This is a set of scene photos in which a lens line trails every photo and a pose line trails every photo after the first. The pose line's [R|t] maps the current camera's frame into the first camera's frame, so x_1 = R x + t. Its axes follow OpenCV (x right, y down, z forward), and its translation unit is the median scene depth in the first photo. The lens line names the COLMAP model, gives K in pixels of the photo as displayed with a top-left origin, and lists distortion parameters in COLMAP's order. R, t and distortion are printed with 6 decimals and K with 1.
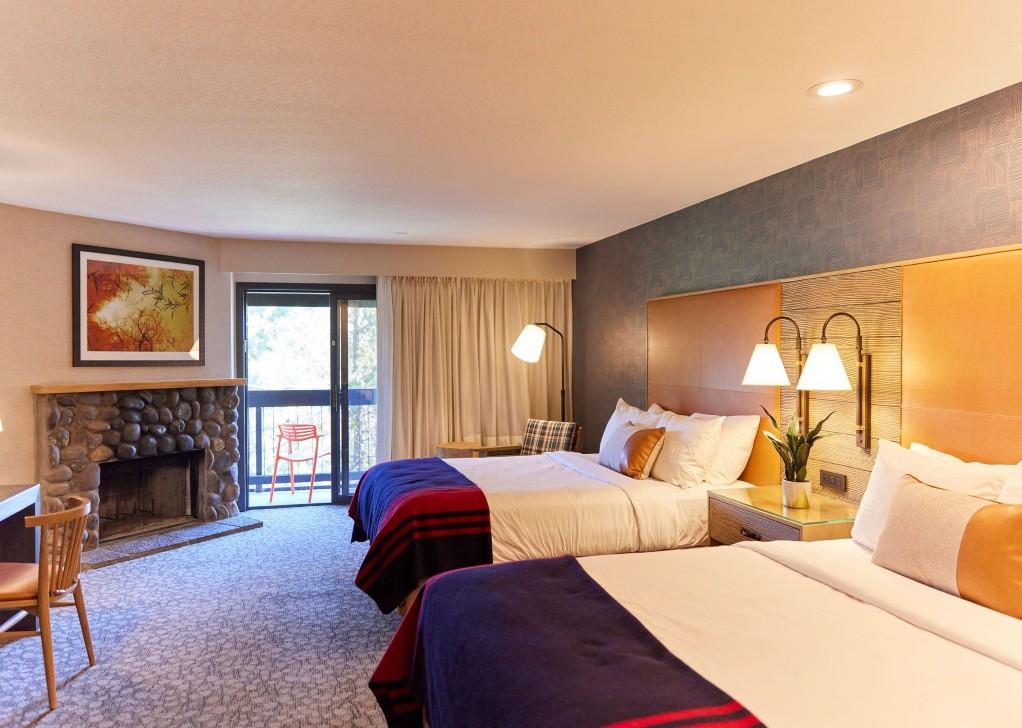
lens RADIAL K [[745.1, 0, 514.3], [0, 745.1, 366.8], [0, 0, 1]] dist [-0.003159, 0.007048]
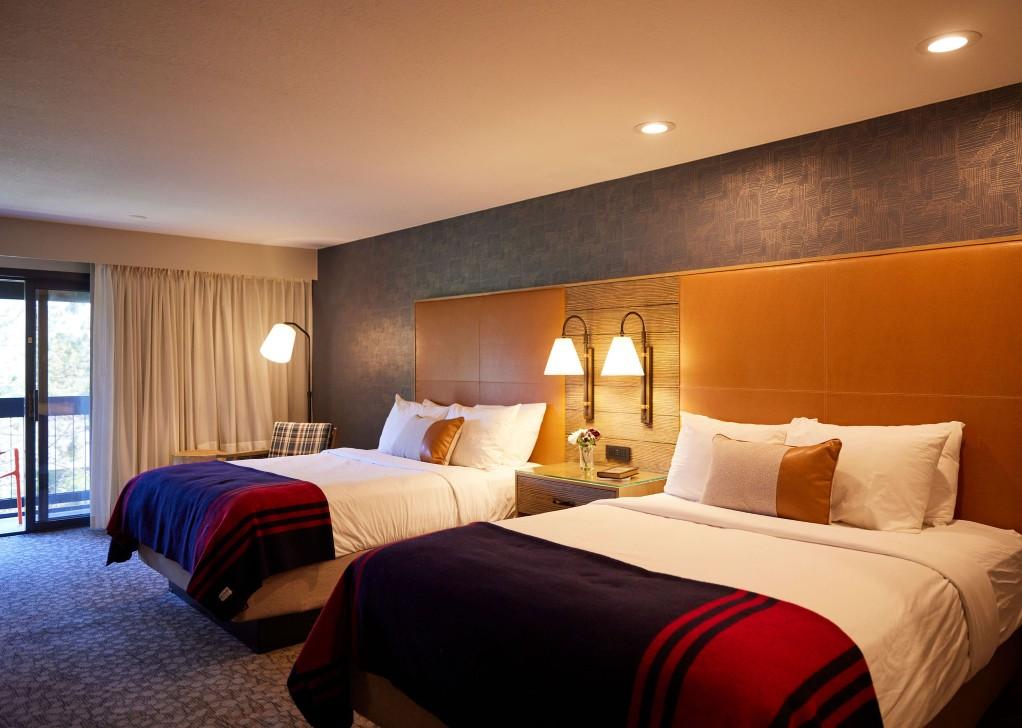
lens RADIAL K [[745.1, 0, 514.8], [0, 745.1, 366.6], [0, 0, 1]] dist [-0.003159, 0.007048]
pose [[0.891251, -0.000093, 0.453511, -0.244476], [0.008838, 0.999814, -0.017164, 0.030784], [-0.453425, 0.019305, 0.891085, 0.006237]]
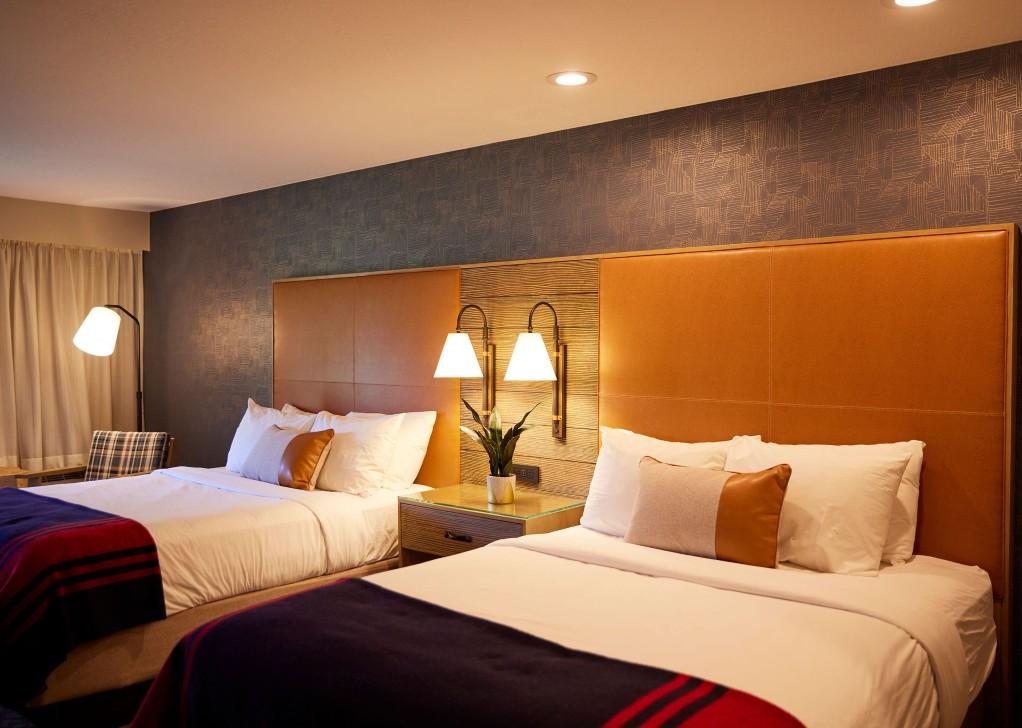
lens RADIAL K [[876.5, 0, 508.7], [0, 876.5, 367.0], [0, 0, 1]] dist [-0.063105, 0.083830]
pose [[0.828423, -0.008514, 0.560038, -0.217837], [0.007168, 0.999964, 0.004599, 0.006768], [-0.560057, 0.000204, 0.828454, 0.052324]]
